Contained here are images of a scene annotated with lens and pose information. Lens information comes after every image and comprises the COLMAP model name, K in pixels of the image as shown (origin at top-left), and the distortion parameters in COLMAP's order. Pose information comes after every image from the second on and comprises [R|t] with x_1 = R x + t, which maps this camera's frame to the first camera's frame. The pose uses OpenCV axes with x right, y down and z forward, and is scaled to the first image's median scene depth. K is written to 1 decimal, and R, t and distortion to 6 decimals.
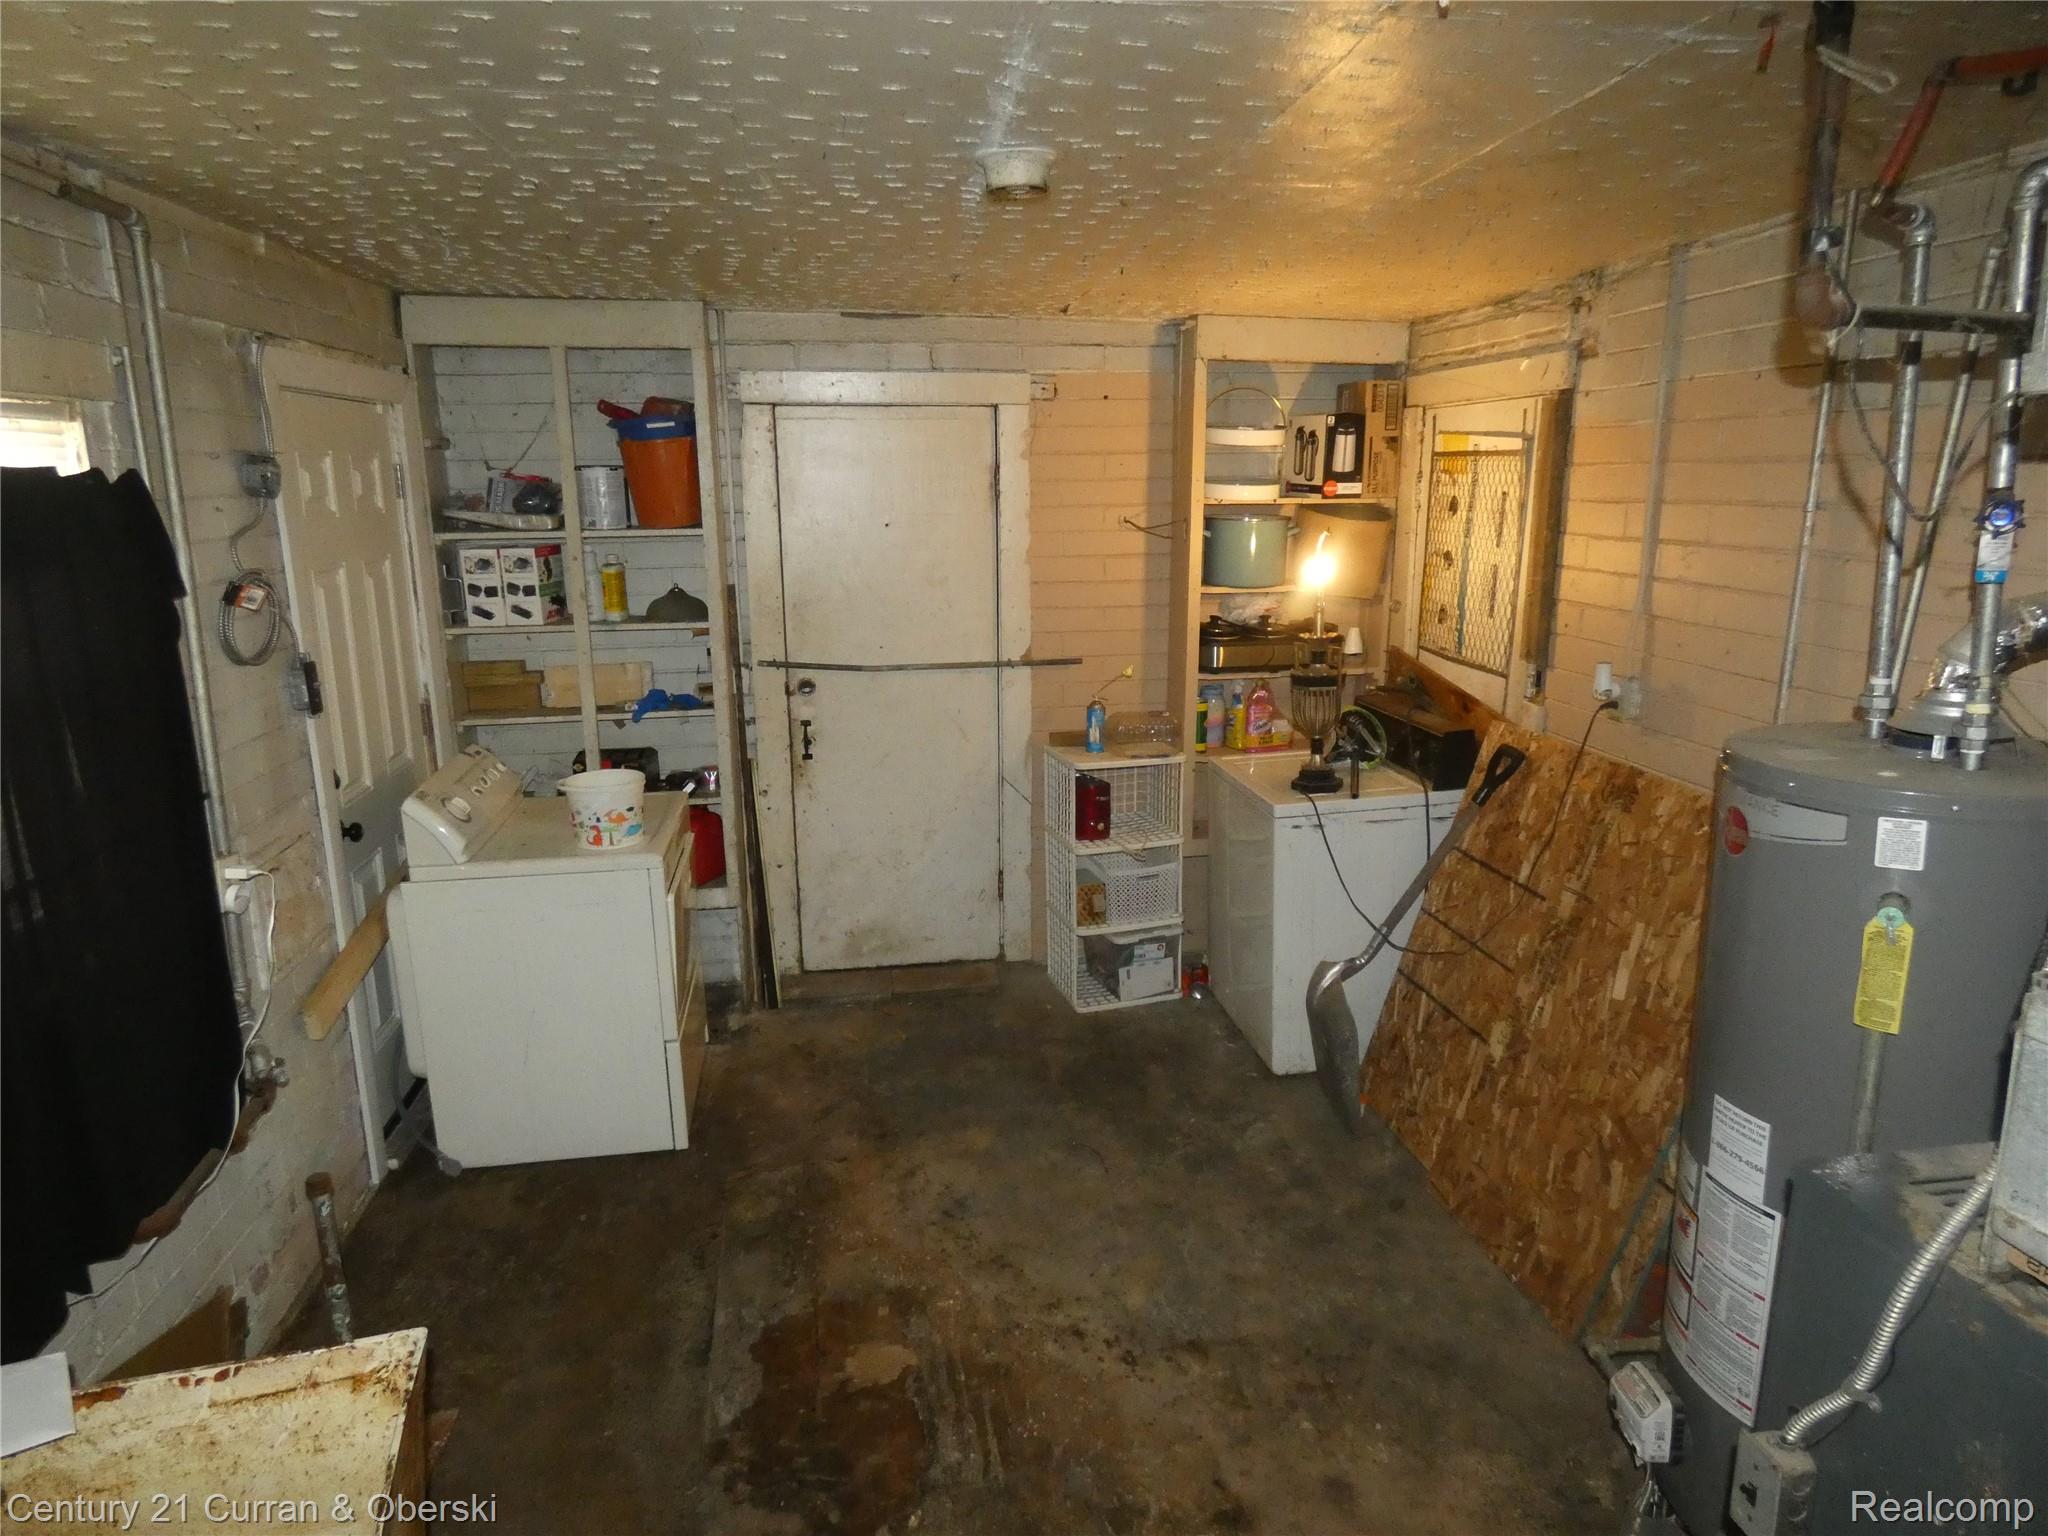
lens RADIAL K [[1222.8, 0, 1024.0], [0, 1222.8, 768.0], [0, 0, 1]] dist [-0.008332, -0.001088]
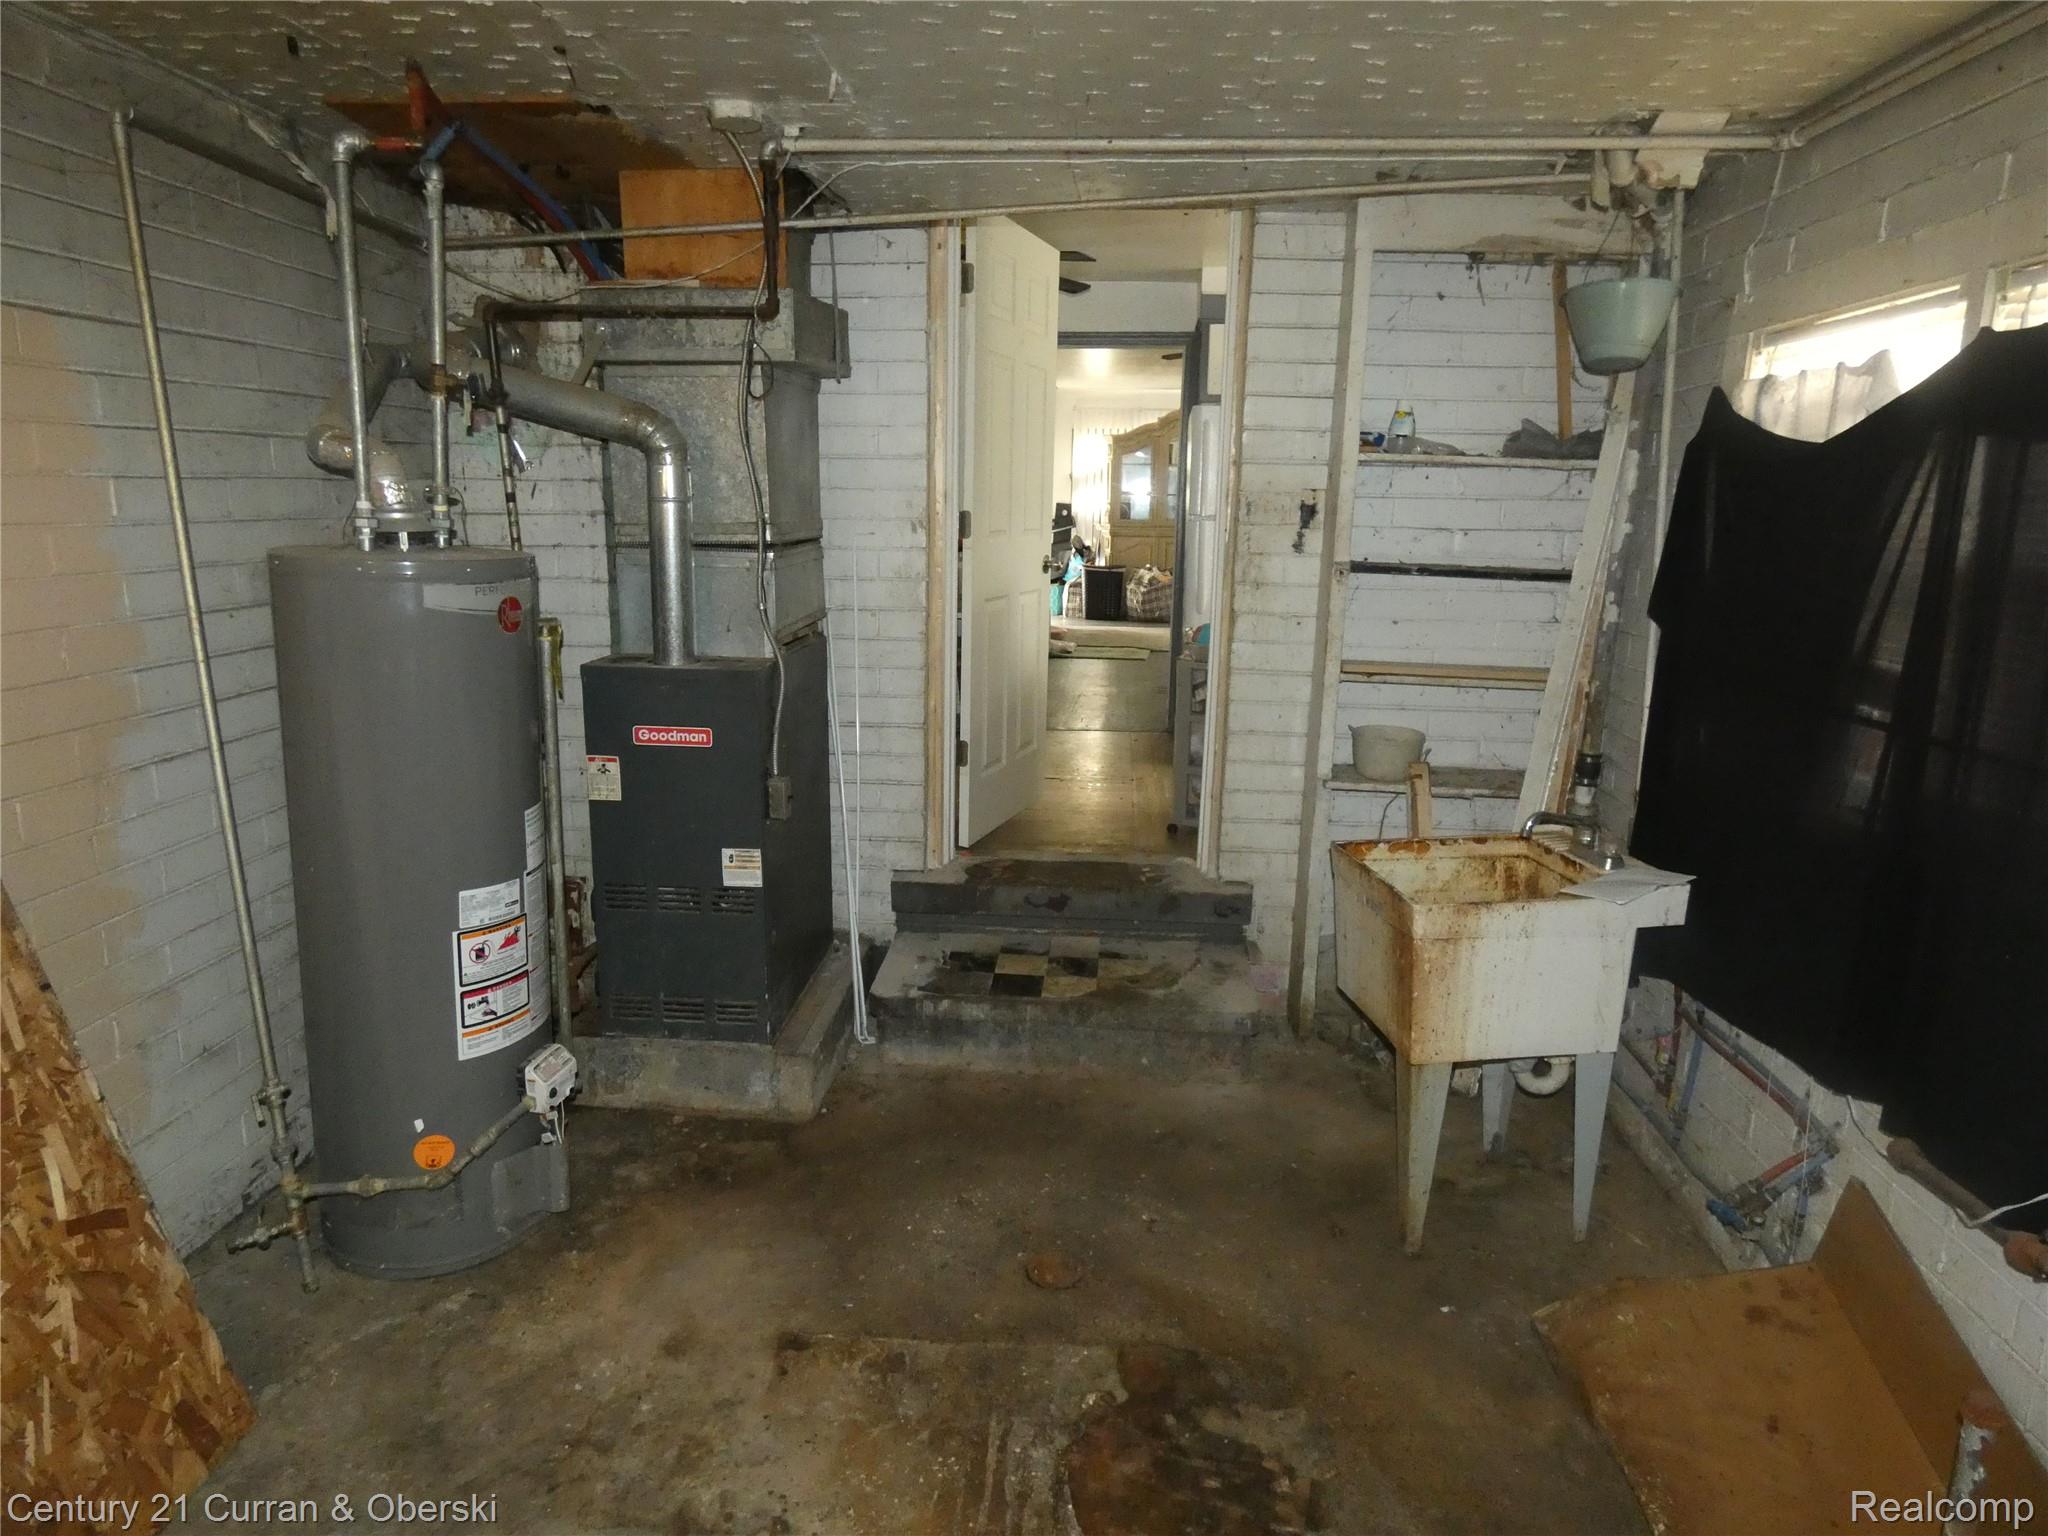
lens RADIAL K [[1222.8, 0, 1024.0], [0, 1222.8, 768.0], [0, 0, 1]] dist [-0.008332, -0.001088]
pose [[-0.975923, -0.063751, 0.208590, -0.206186], [0.032445, 0.903261, 0.427863, -0.270985], [-0.215688, 0.424329, -0.879445, 1.617937]]
